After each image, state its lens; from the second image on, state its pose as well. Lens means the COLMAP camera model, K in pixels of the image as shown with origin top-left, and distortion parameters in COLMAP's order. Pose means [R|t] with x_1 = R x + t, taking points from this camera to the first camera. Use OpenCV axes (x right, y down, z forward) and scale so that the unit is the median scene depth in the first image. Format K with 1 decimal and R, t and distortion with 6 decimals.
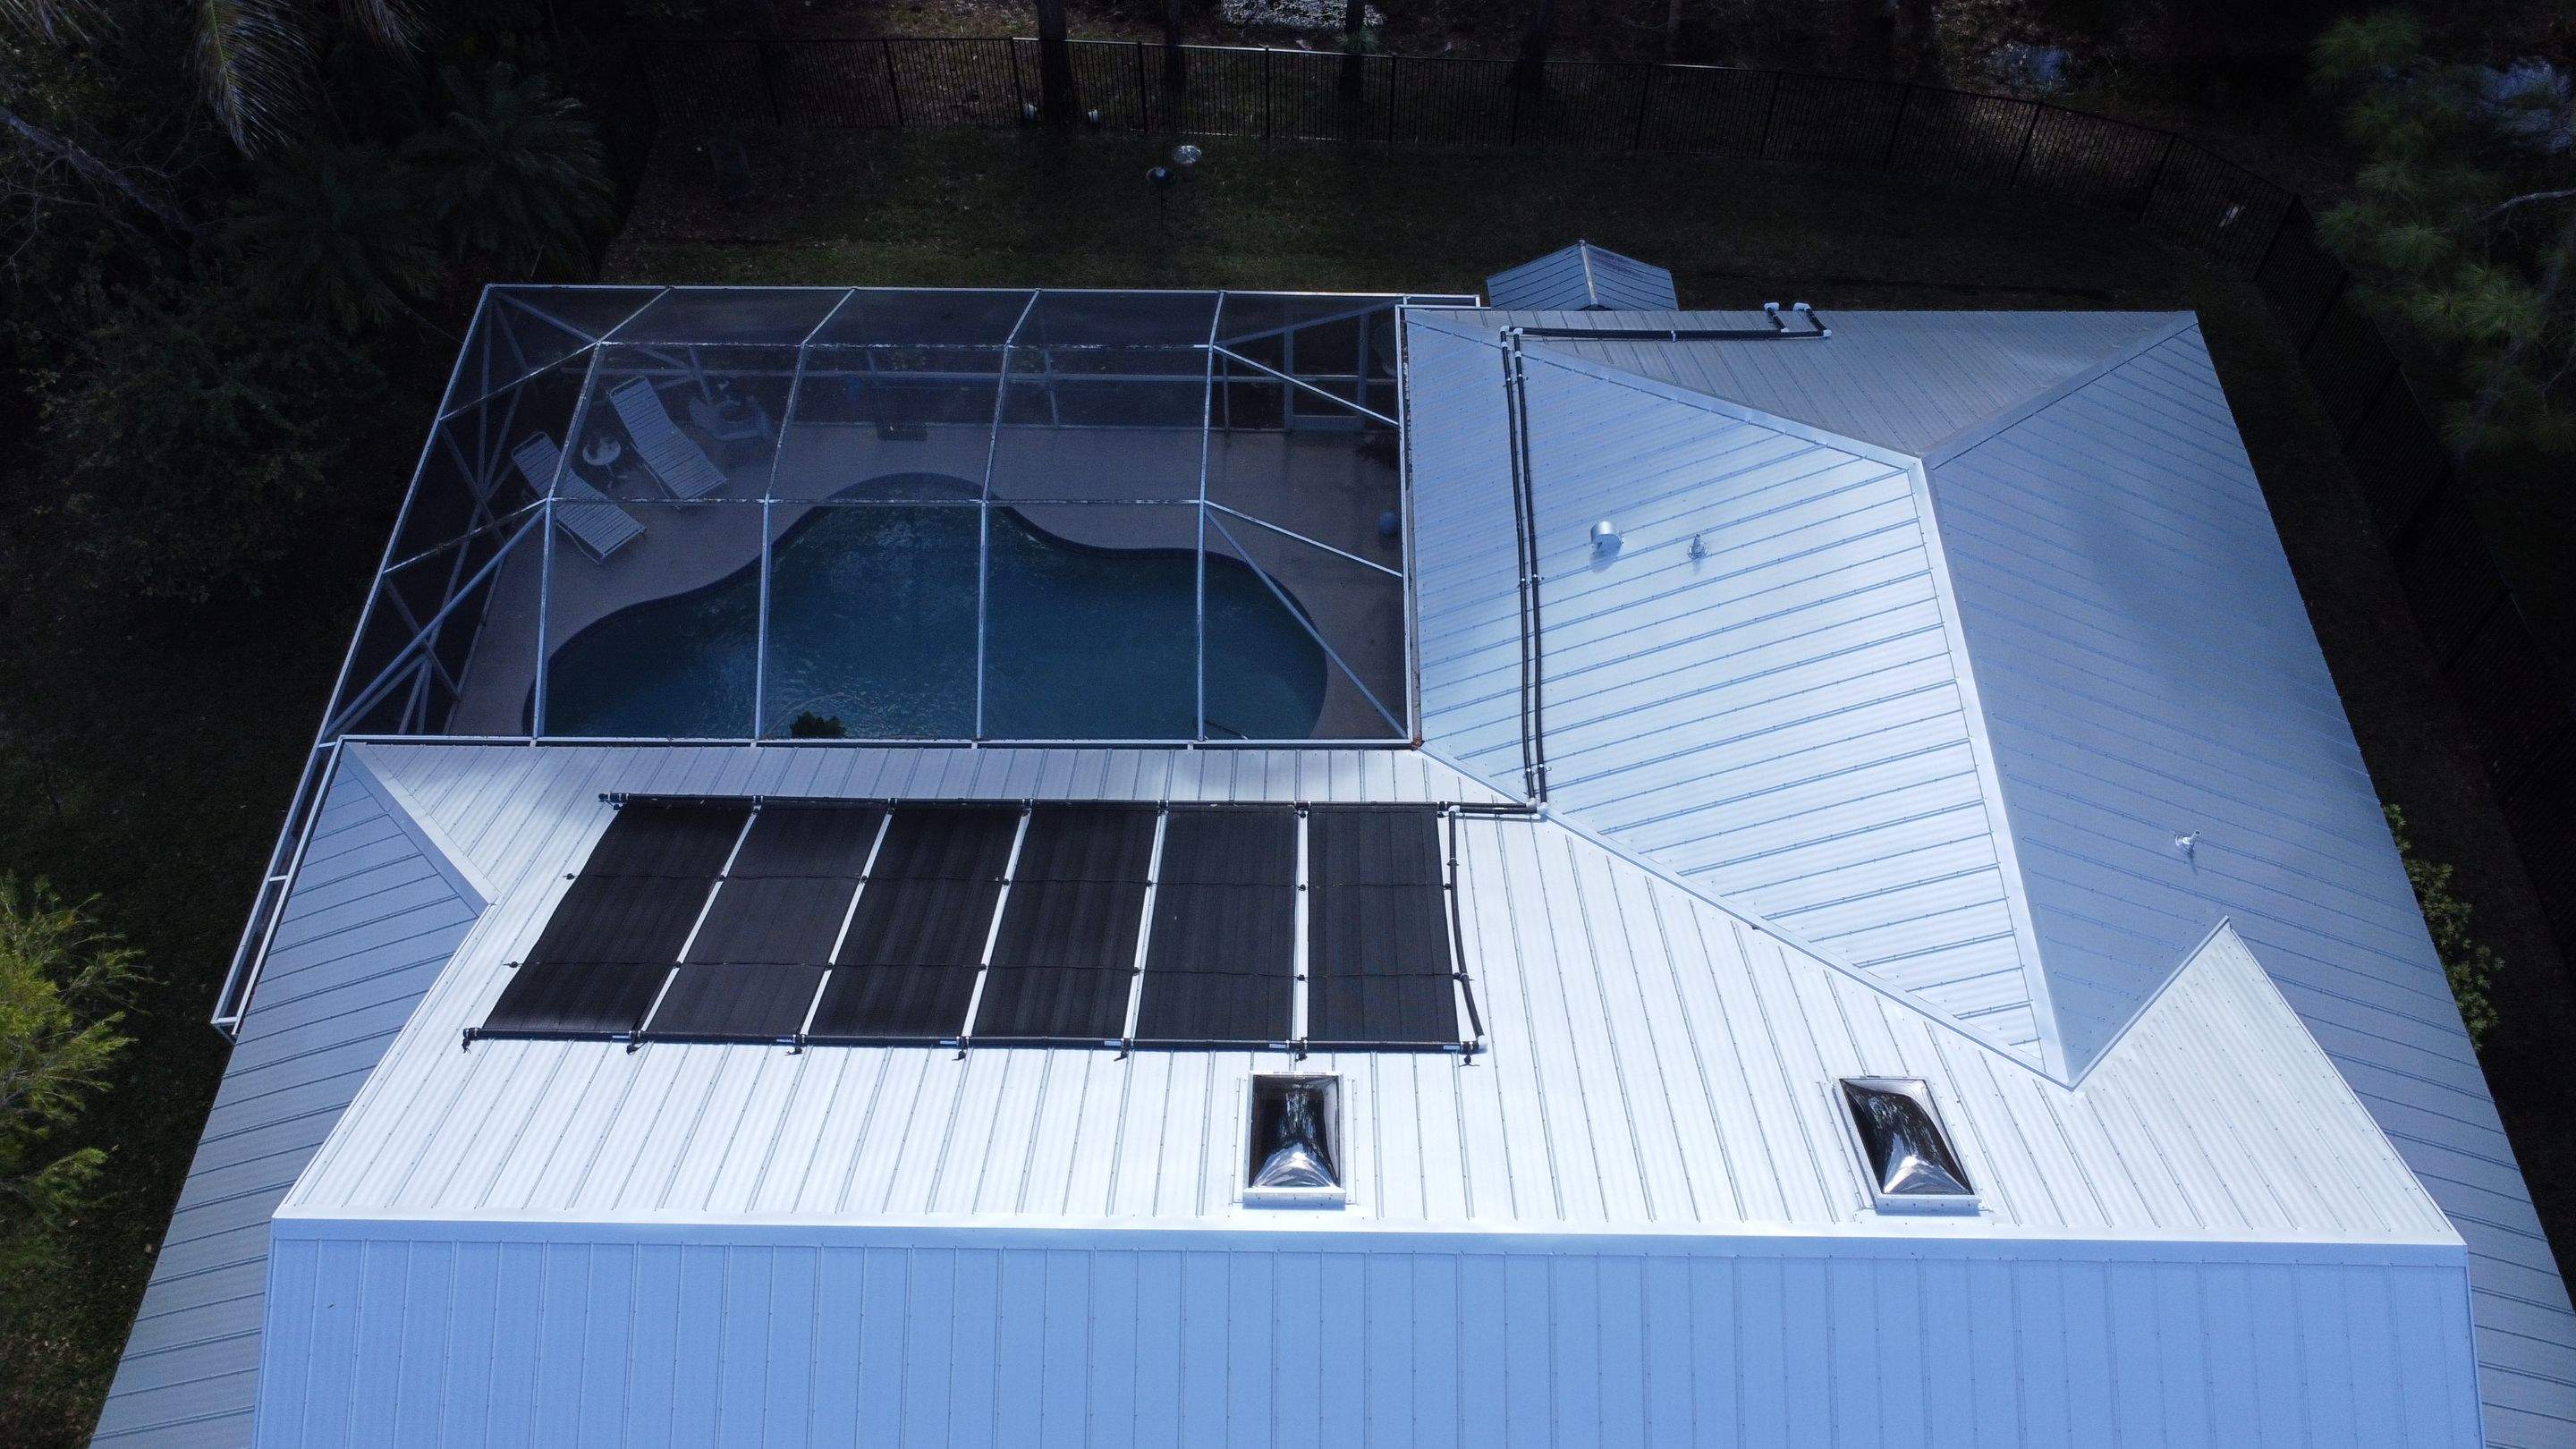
lens RADIAL K [[1921.3, 0, 1288.0], [0, 1921.3, 724.5], [0, 0, 1]] dist [-0.006678, -0.006883]
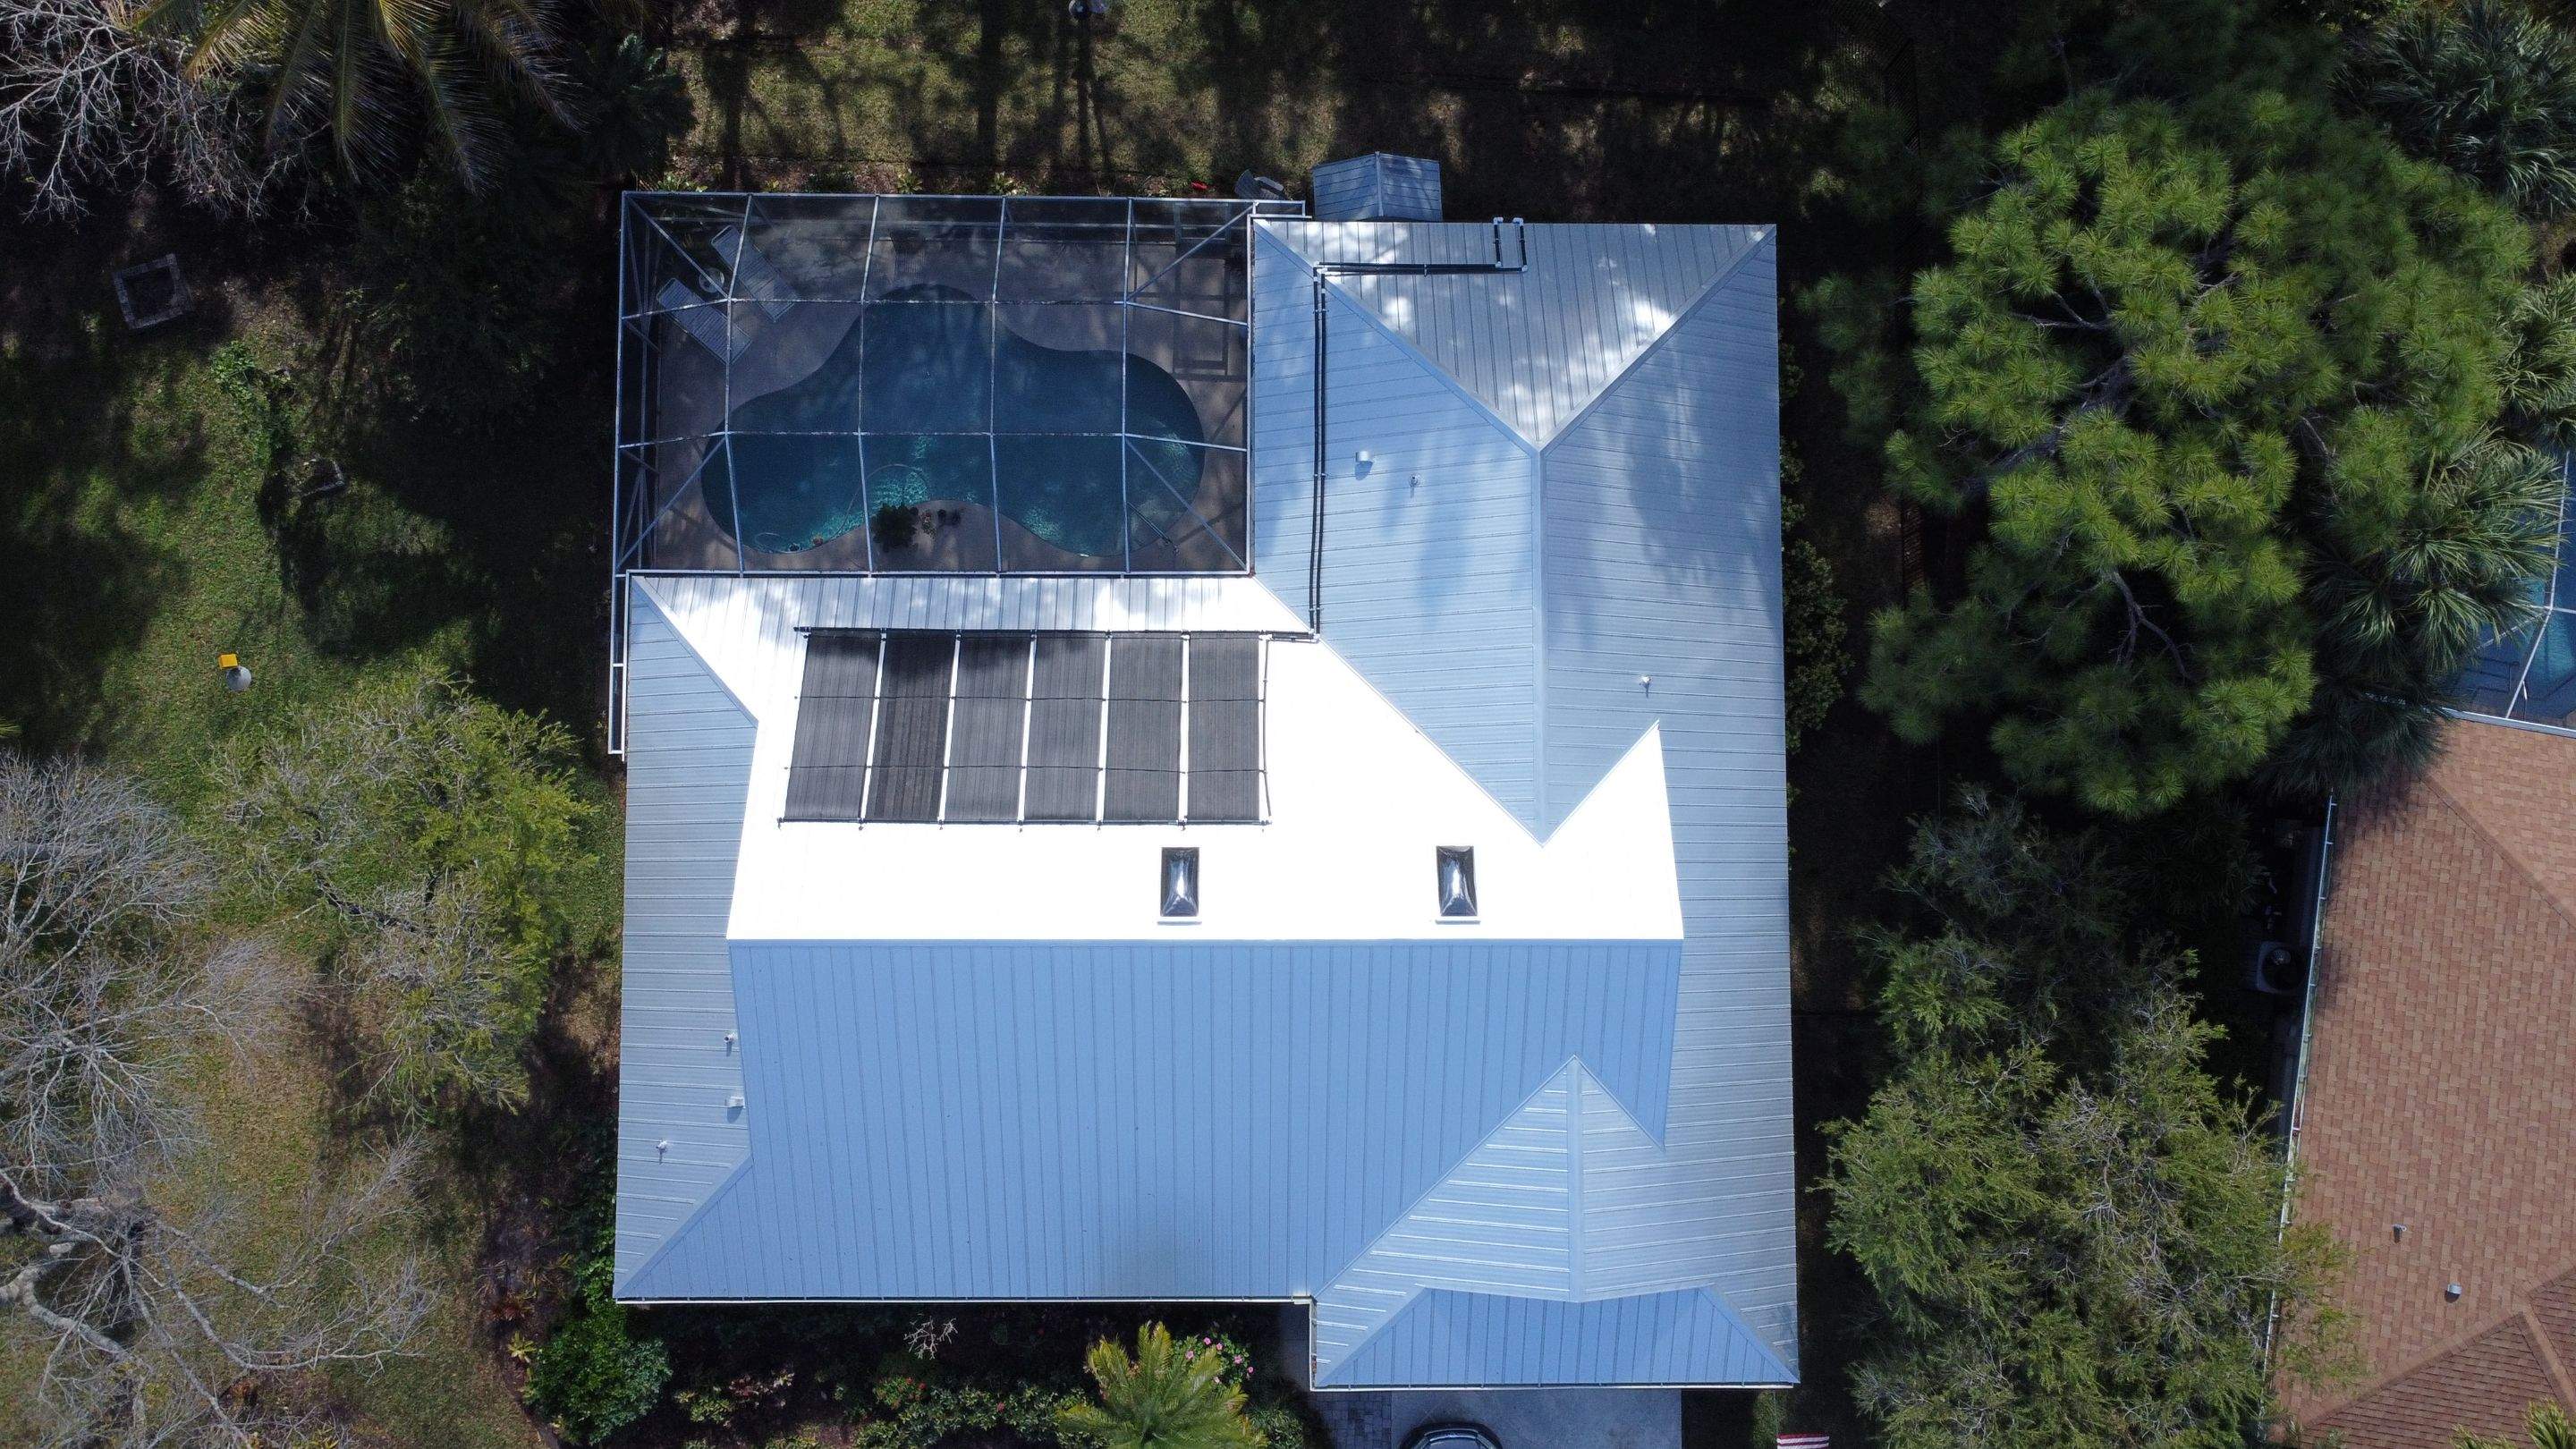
lens RADIAL K [[1921.3, 0, 1288.0], [0, 1921.3, 724.5], [0, 0, 1]] dist [-0.006678, -0.006883]
pose [[0.999114, -0.008432, 0.041236, 0.031299], [-0.015212, 0.841160, 0.540572, -0.945798], [-0.039244, -0.540720, 0.840287, -0.631798]]
